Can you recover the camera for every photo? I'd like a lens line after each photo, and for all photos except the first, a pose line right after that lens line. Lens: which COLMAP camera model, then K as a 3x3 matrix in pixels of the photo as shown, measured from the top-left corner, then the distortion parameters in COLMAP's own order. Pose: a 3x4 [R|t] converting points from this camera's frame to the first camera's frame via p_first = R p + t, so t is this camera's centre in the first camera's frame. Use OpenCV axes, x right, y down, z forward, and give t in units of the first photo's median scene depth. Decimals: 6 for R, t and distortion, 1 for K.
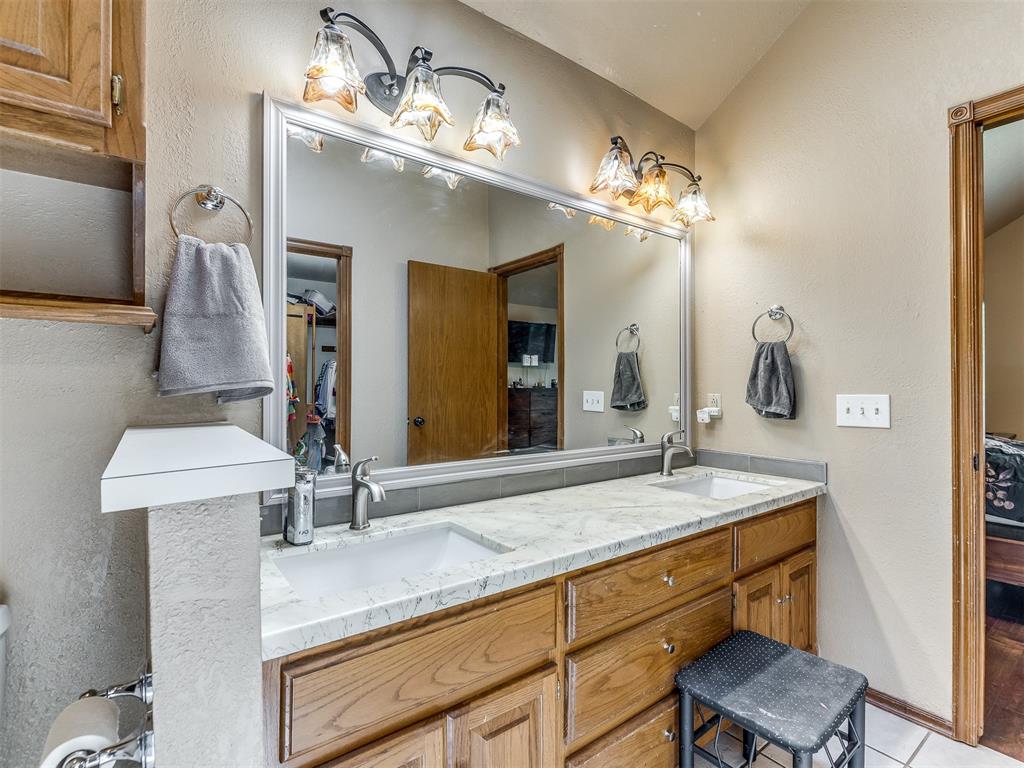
lens RADIAL K [[481.7, 0, 507.8], [0, 481.7, 381.8], [0, 0, 1]] dist [-0.000864, 0.000048]
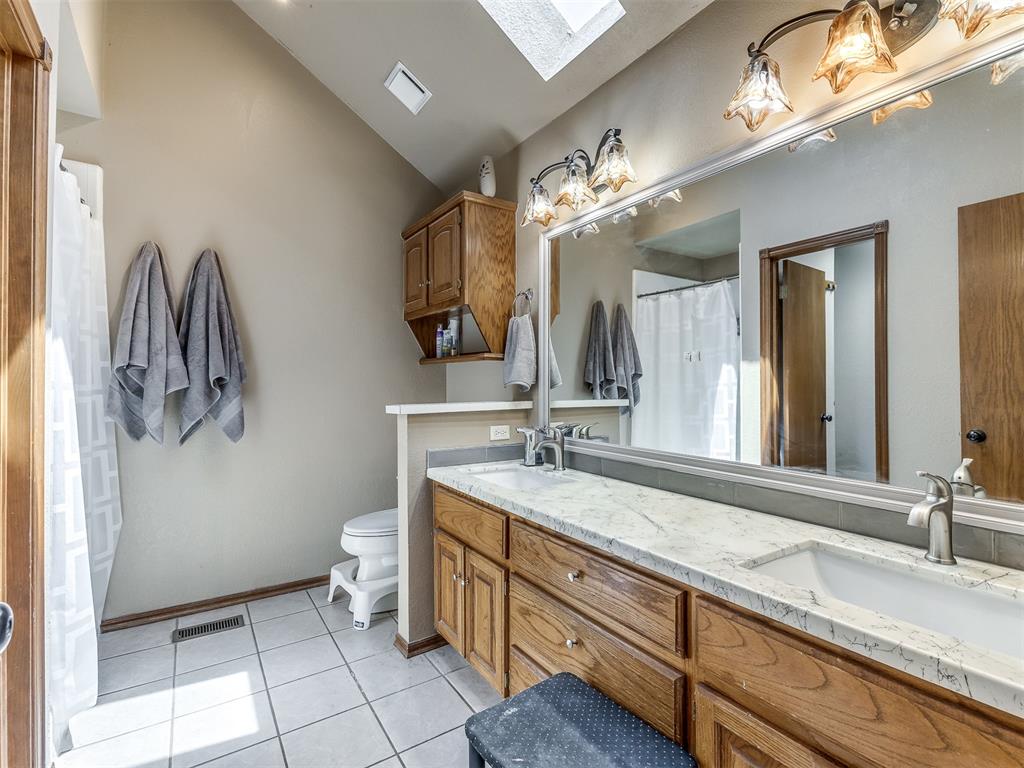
lens RADIAL K [[481.7, 0, 509.0], [0, 481.7, 386.2], [0, 0, 1]] dist [-0.000864, 0.000048]
pose [[-0.055873, -0.002221, -0.998435, 1.326694], [0.008714, 0.999958, -0.002712, 0.018023], [0.998400, -0.008851, -0.055852, 0.916154]]
